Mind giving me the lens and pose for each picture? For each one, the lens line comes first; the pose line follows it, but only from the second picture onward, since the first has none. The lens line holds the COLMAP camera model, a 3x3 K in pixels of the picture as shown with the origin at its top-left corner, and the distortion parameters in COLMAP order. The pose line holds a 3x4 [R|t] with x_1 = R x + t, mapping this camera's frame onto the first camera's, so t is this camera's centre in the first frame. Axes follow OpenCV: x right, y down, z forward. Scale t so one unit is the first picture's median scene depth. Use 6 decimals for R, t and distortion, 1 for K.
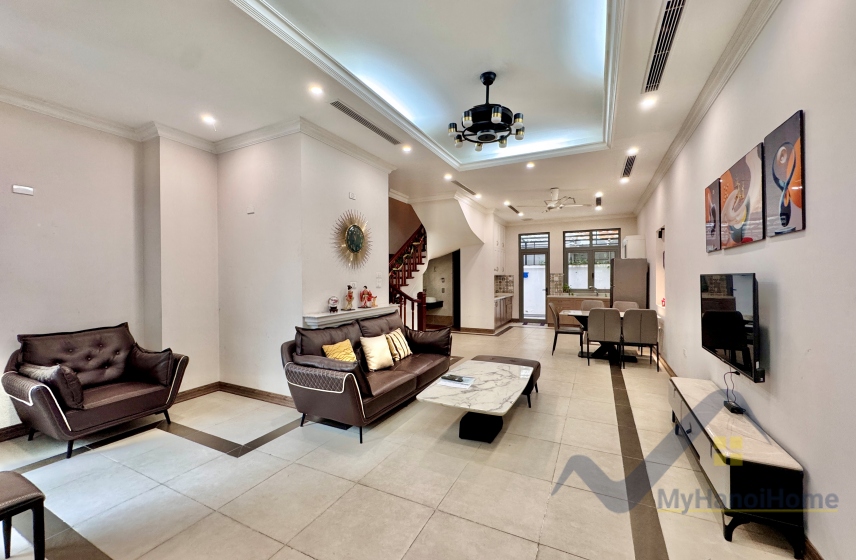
lens RADIAL K [[342.8, 0, 426.7], [0, 342.8, 279.1], [0, 0, 1]] dist [-0.000668, -0.000093]
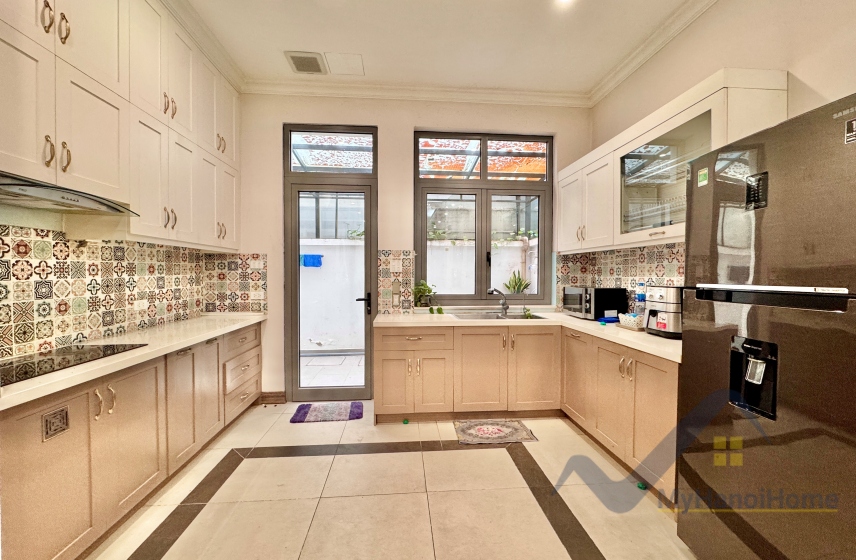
lens RADIAL K [[342.8, 0, 426.7], [0, 342.8, 279.1], [0, 0, 1]] dist [-0.000668, -0.000093]
pose [[0.853117, -0.002792, 0.521712, 0.223707], [-0.002670, 0.999949, 0.009718, 0.008428], [-0.521712, -0.009684, 0.853066, 0.684514]]
